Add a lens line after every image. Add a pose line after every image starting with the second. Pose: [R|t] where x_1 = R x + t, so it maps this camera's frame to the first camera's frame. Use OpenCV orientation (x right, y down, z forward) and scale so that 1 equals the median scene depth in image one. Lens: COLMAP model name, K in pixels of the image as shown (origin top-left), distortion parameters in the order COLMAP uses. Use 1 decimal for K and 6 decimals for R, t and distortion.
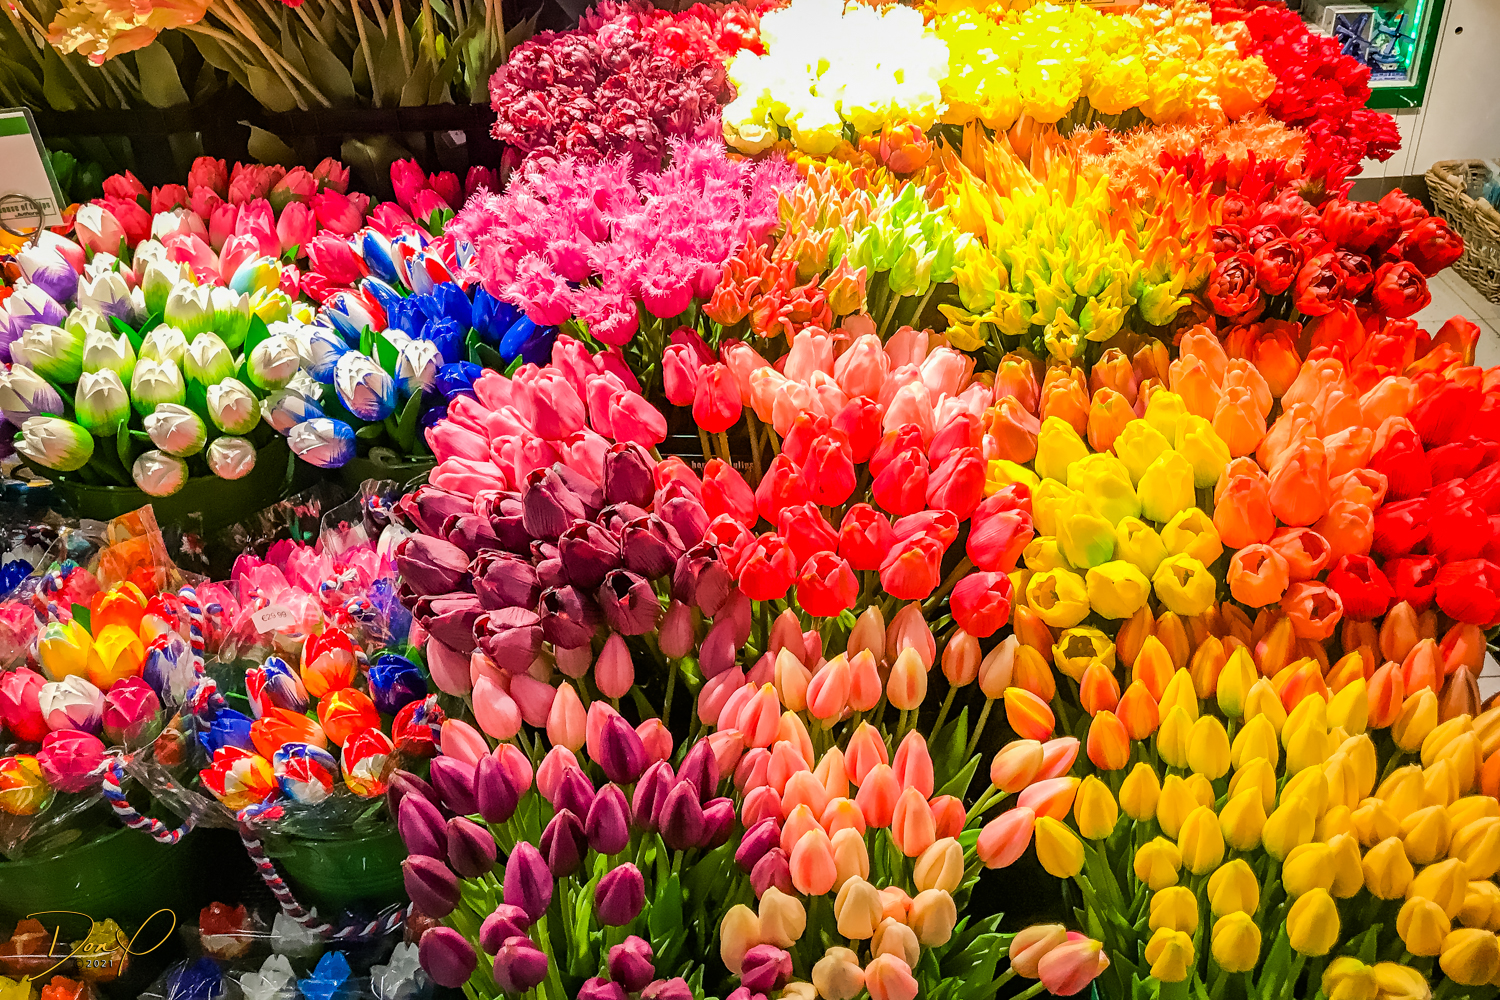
lens RADIAL K [[1204.7, 0, 750.0], [0, 1204.7, 500.0], [0, 0, 1]] dist [0.091353, -0.299918]
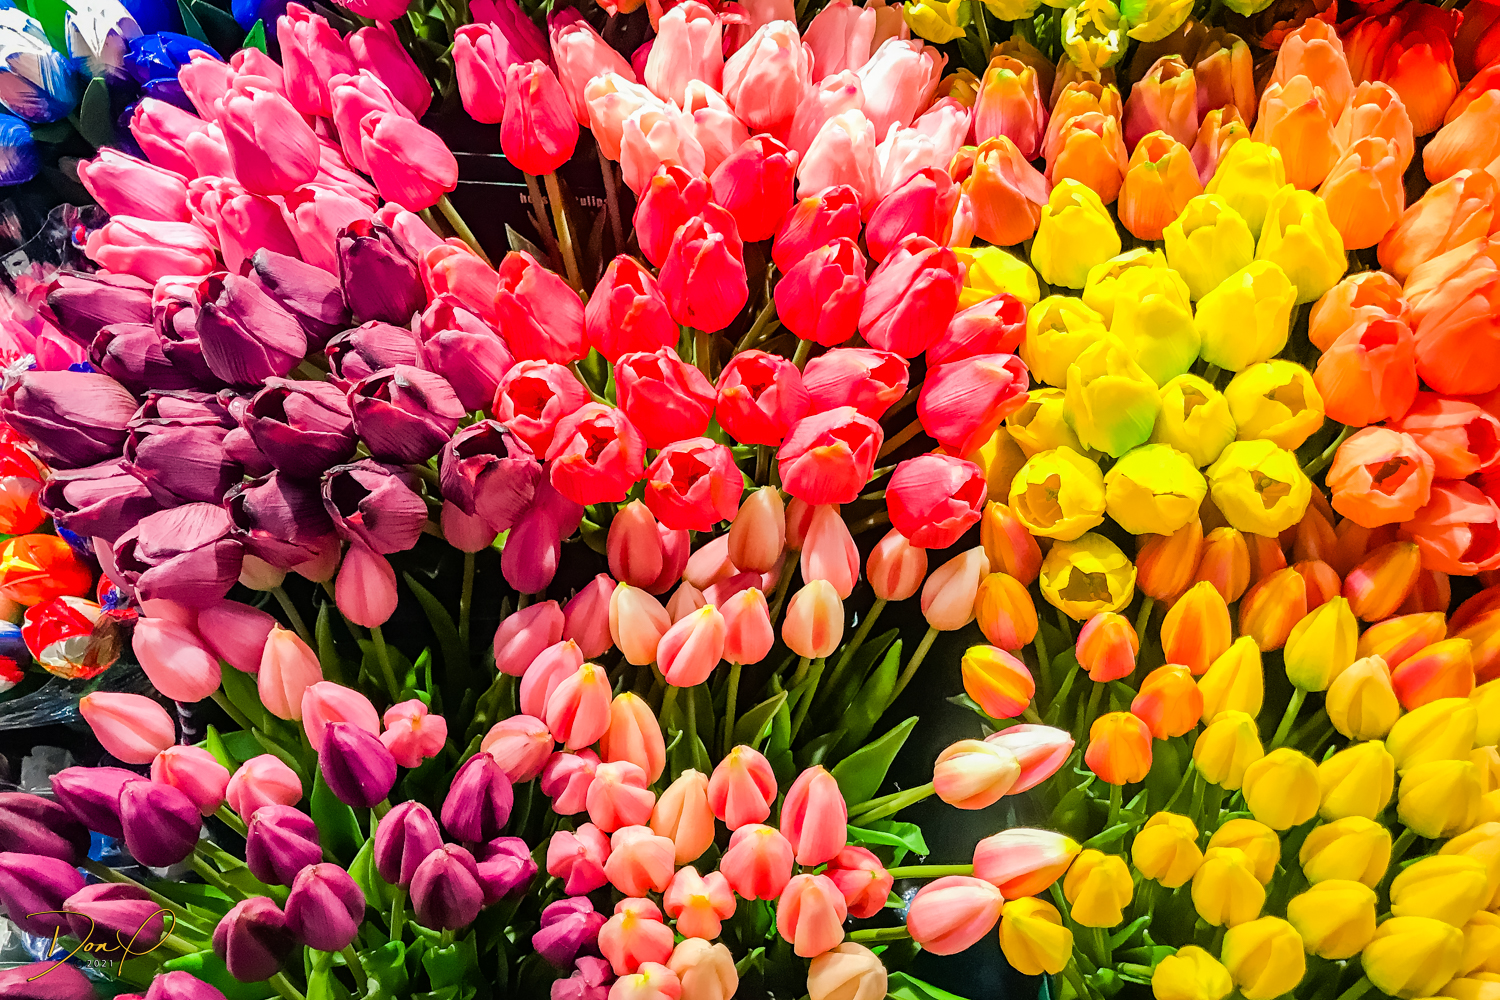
lens RADIAL K [[1201.7, 0, 692.1], [0, 1201.7, 500.2], [0, 0, 1]] dist [-0.004648, -0.000743]
pose [[0.999642, 0.009444, 0.025014, 0.044580], [-0.016785, 0.949890, 0.312133, -0.104223], [-0.020813, -0.312441, 0.949709, 0.379596]]
